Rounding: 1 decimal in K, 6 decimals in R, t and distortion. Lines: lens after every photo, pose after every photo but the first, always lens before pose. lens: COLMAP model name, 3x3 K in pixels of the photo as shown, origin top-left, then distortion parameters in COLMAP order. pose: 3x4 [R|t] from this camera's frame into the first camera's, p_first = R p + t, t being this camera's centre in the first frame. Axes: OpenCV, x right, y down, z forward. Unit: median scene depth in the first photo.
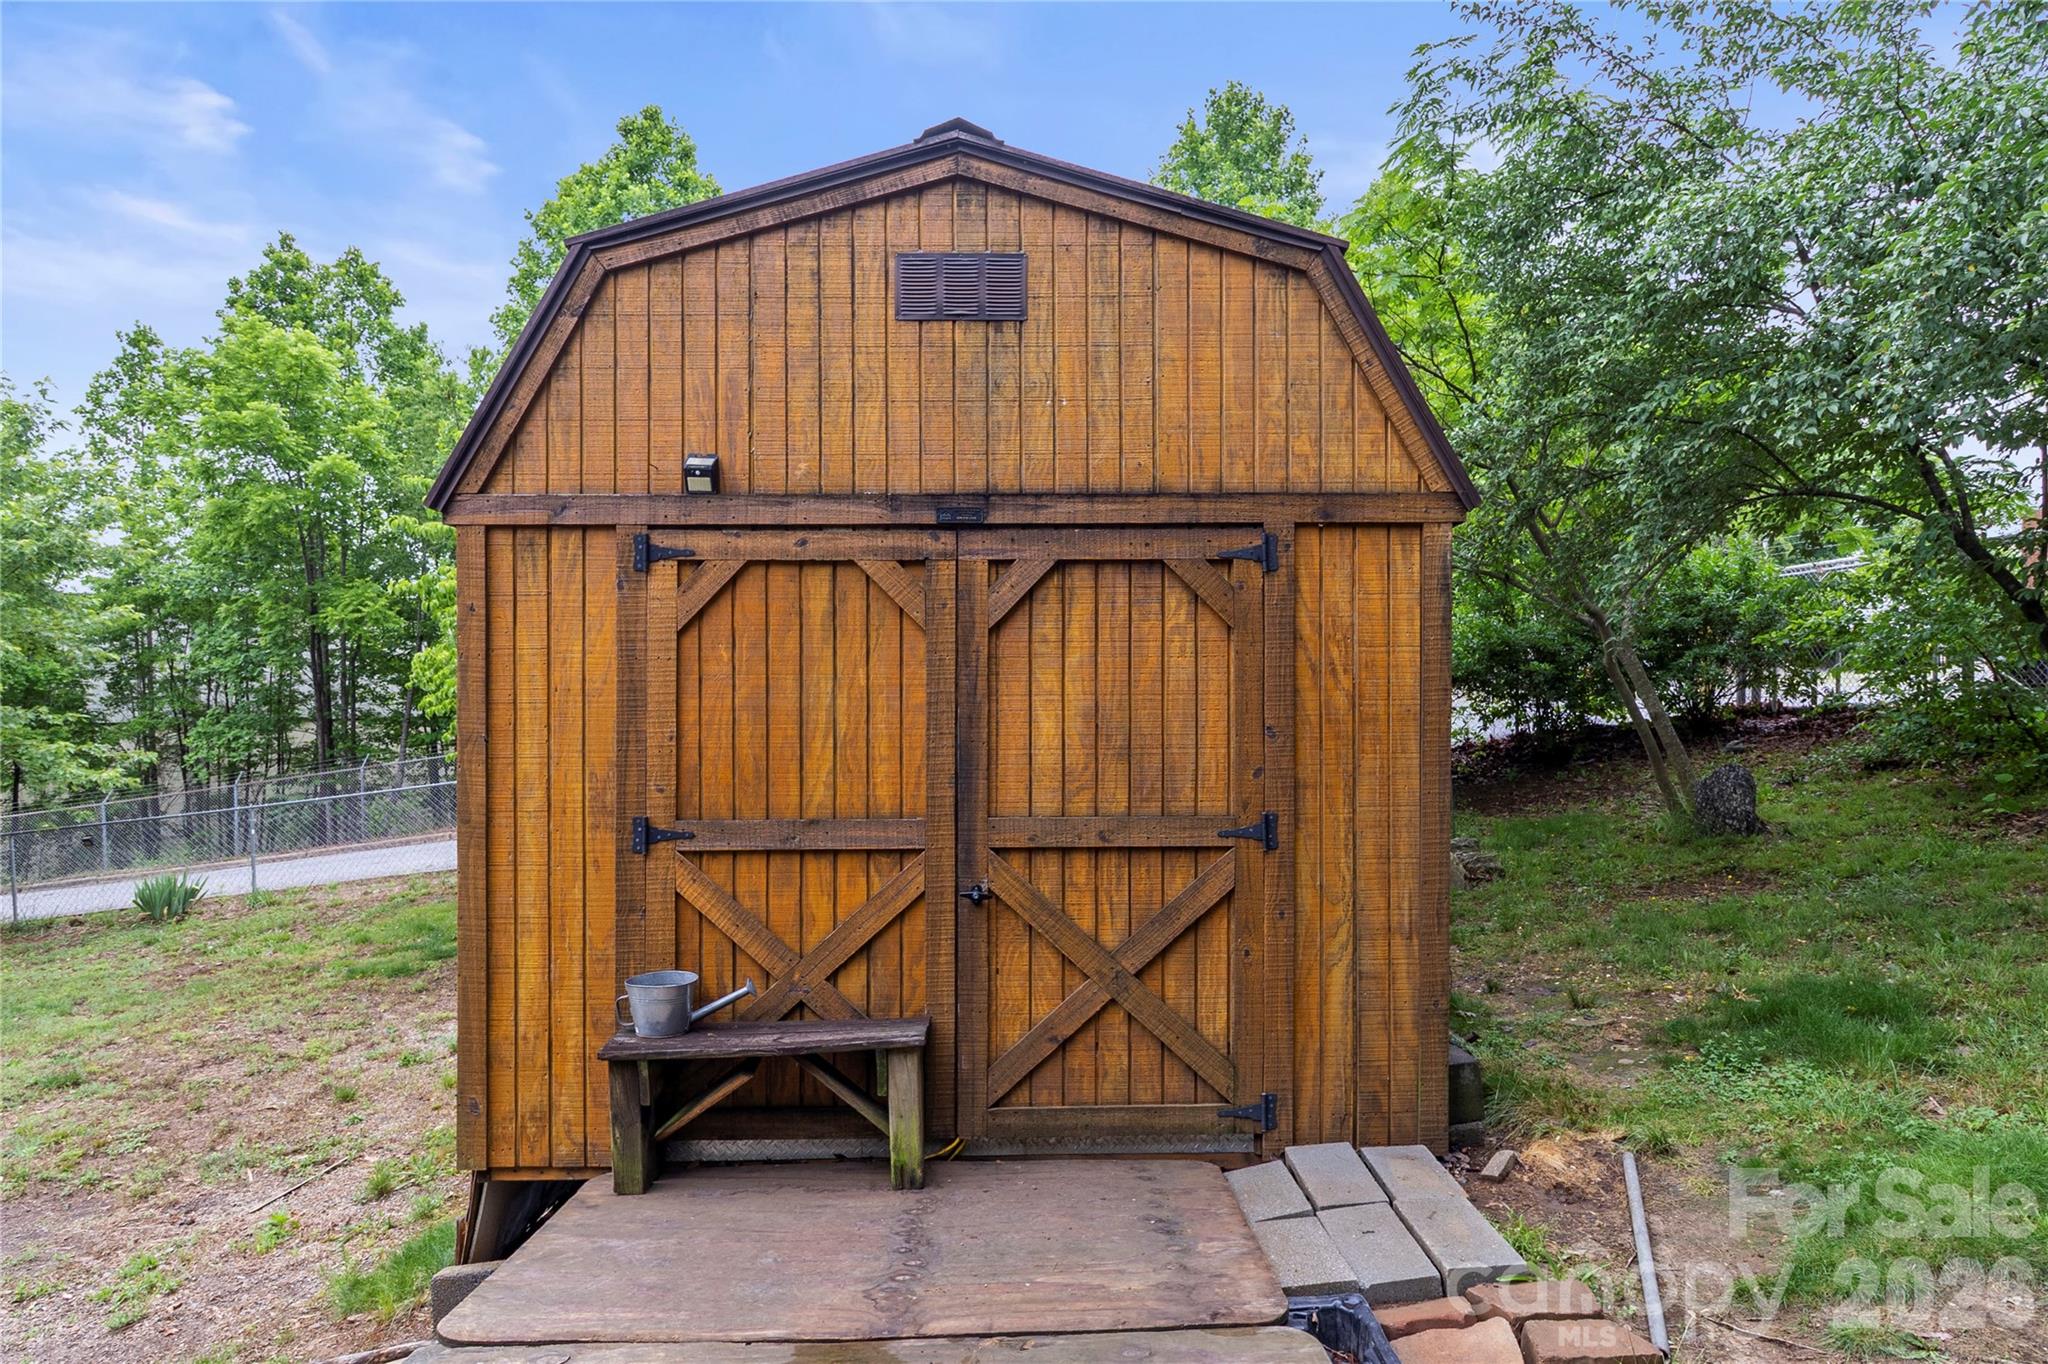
lens RADIAL K [[1166.1, 0, 1024.0], [0, 1166.1, 682.0], [0, 0, 1]] dist [0.002086, 0.000478]
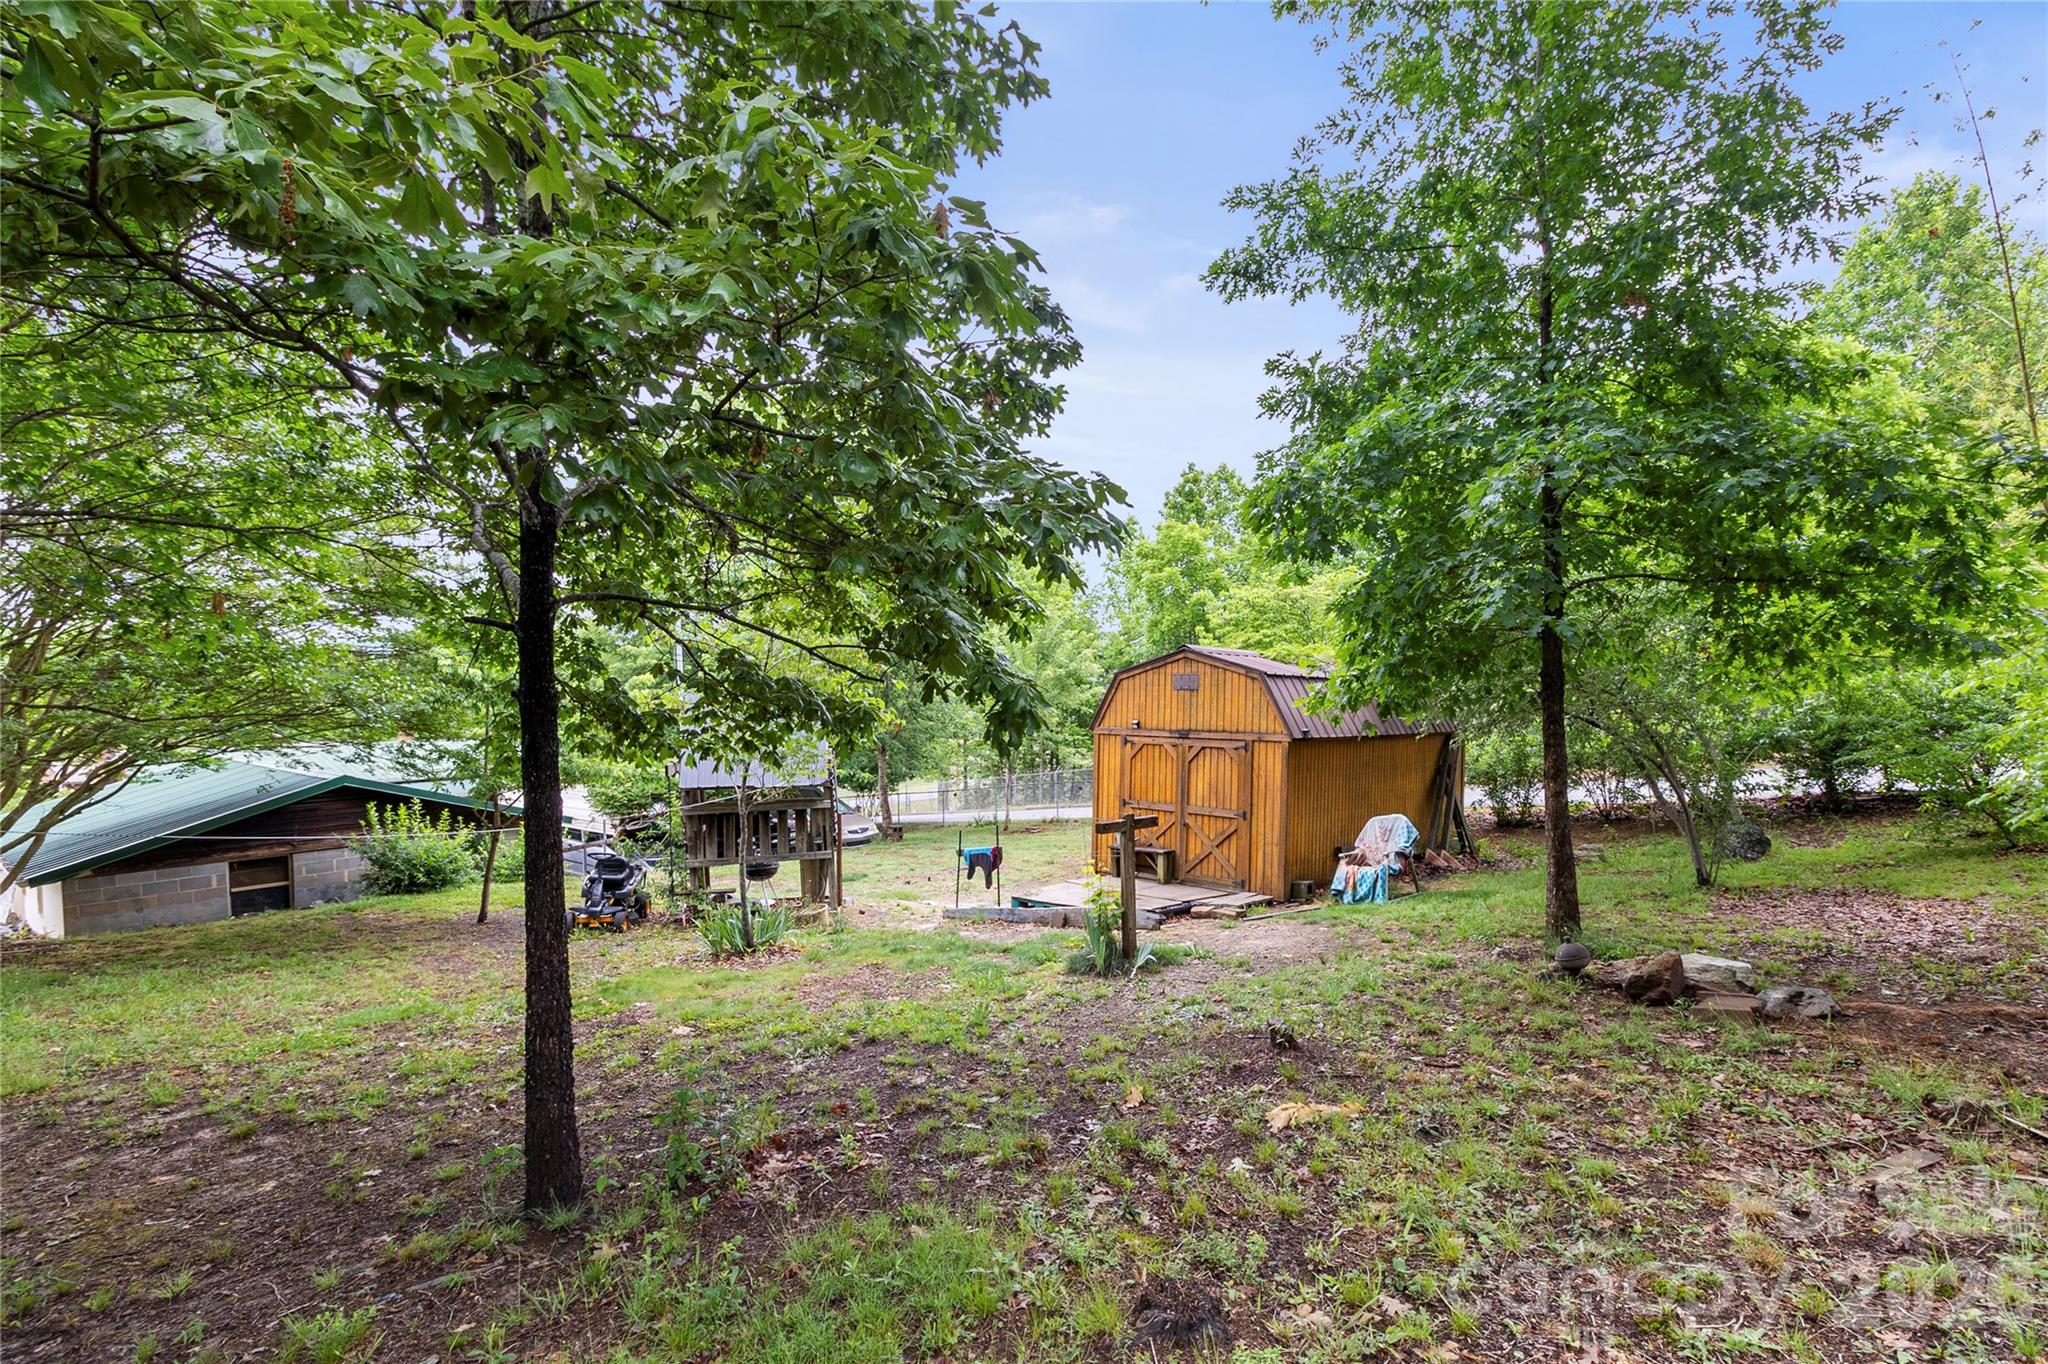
lens RADIAL K [[980.2, 0, 1024.0], [0, 980.2, 682.0], [0, 0, 1]] dist [-0.007926, 0.000099]
pose [[0.703361, 0.003759, -0.710823, 2.094897], [-0.006160, 0.999981, -0.000807, -0.331550], [0.710806, 0.004947, 0.703371, -1.957594]]
